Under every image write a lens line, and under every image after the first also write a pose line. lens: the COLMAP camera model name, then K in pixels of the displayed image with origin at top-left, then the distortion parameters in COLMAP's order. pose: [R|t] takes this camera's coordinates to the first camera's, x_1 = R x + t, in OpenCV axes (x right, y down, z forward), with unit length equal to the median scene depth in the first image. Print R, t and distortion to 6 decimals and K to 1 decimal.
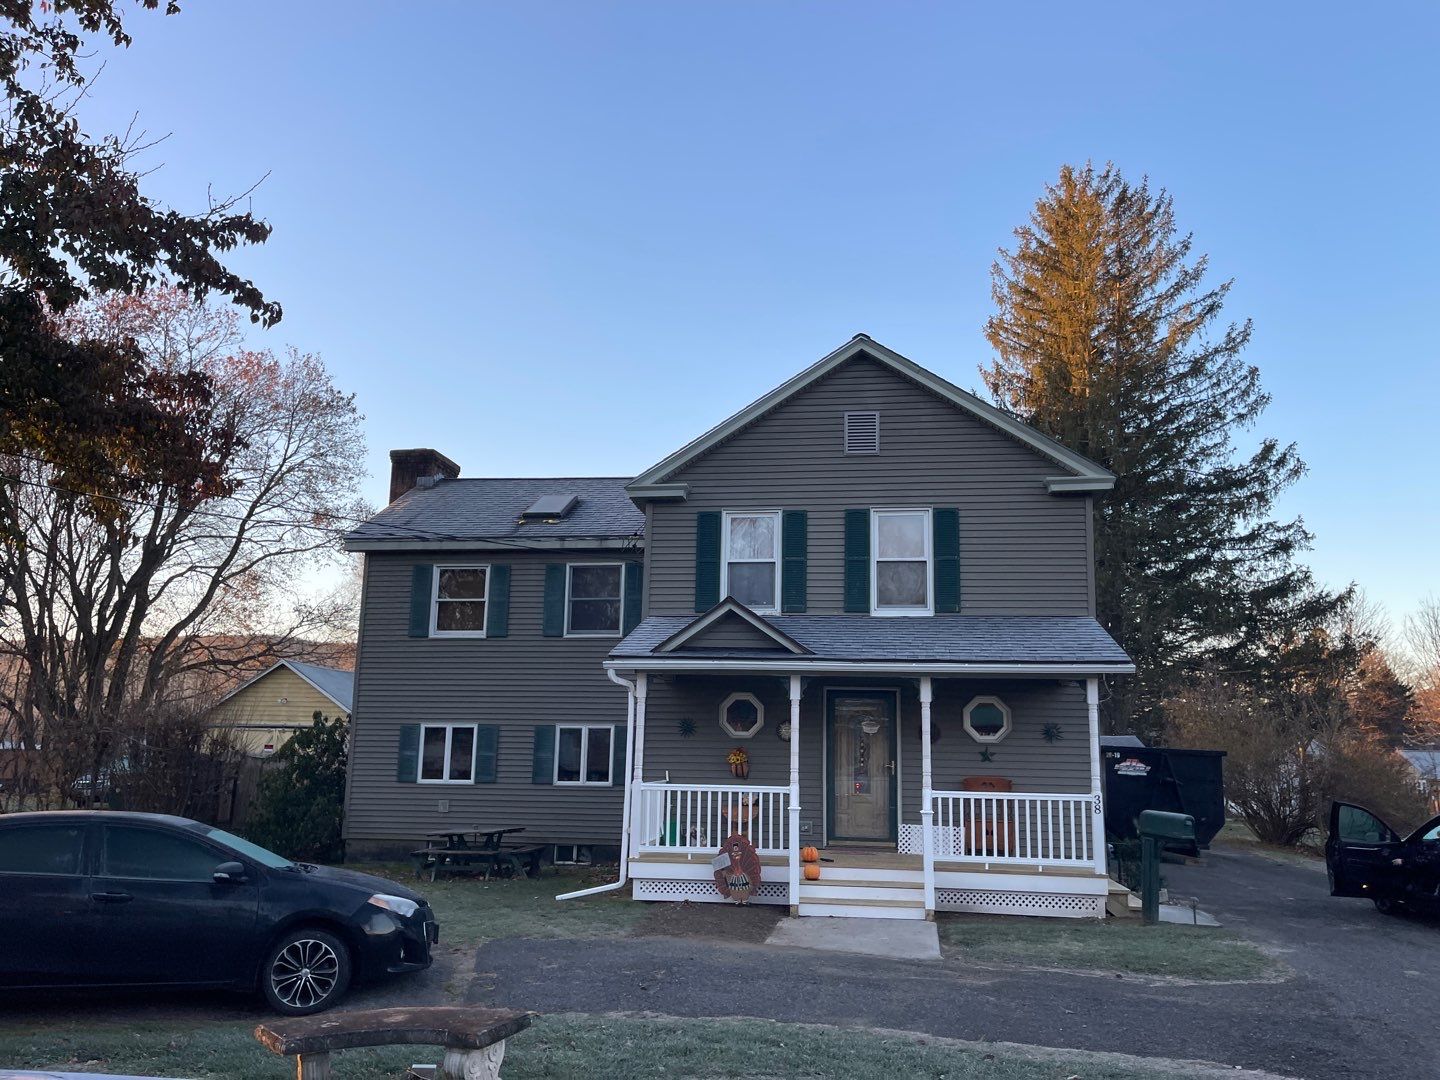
lens RADIAL K [[1147.0, 0, 728.6], [0, 1147.0, 537.0], [0, 0, 1]] dist [0.045690, 0.001646]
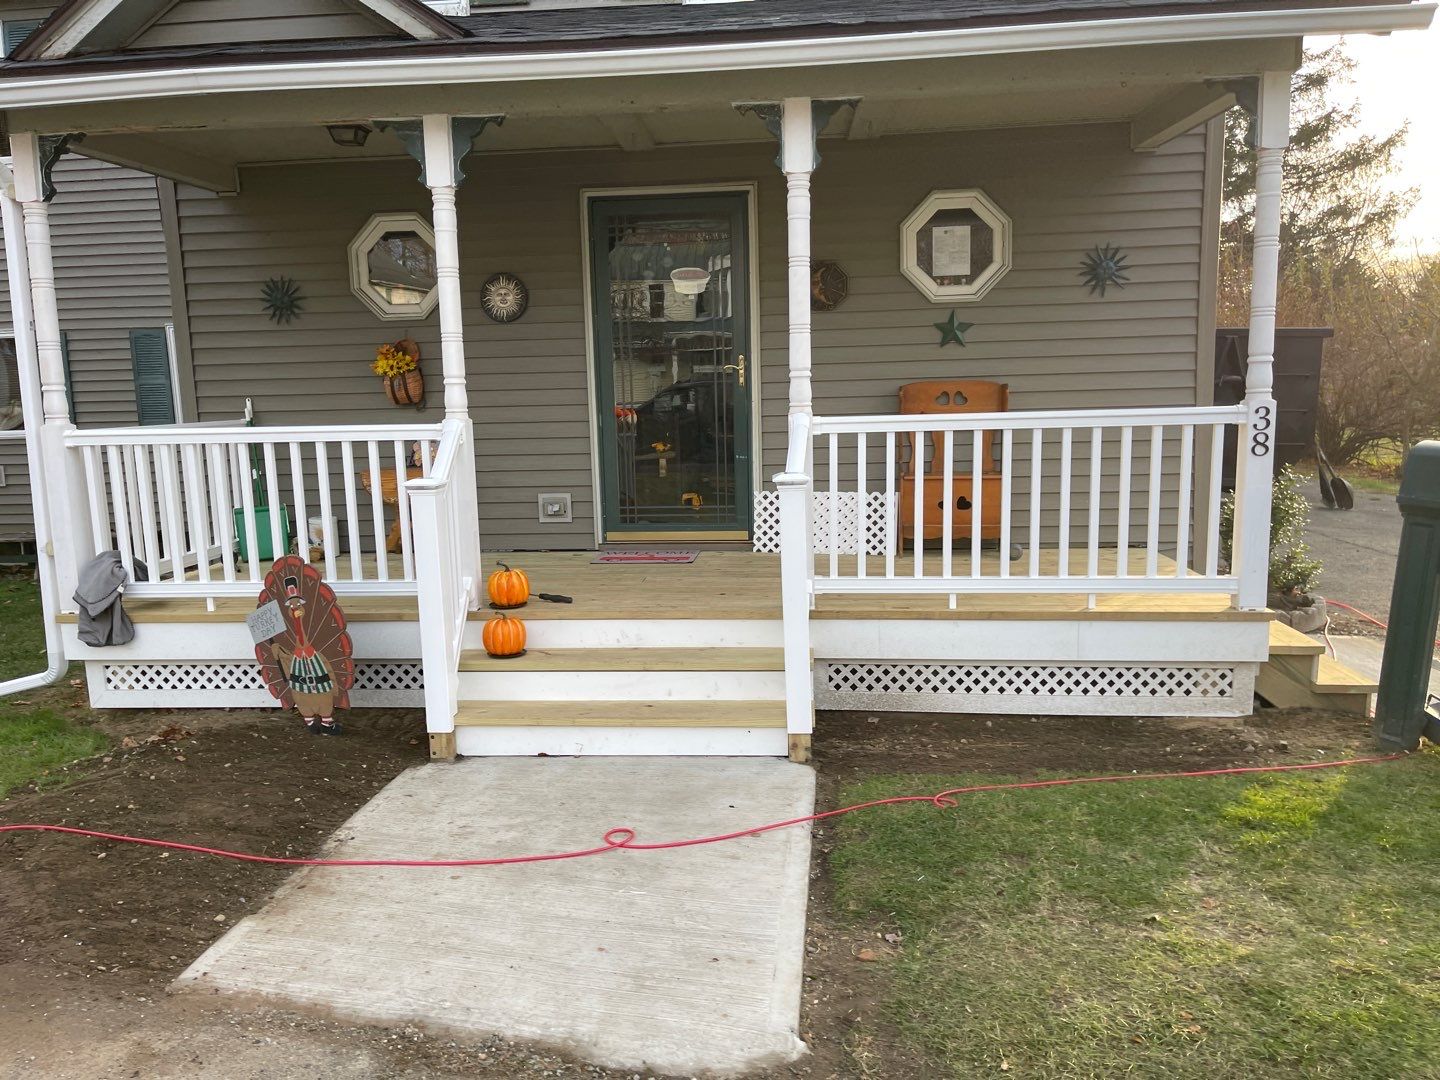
lens RADIAL K [[1074.8, 0, 710.7], [0, 1074.8, 539.2], [0, 0, 1]] dist [0.060719, -0.067135]
pose [[0.998649, -0.046233, 0.023703, 0.130380], [0.036330, 0.947551, 0.317534, 0.142410], [-0.037141, -0.316244, 0.947950, 0.642298]]
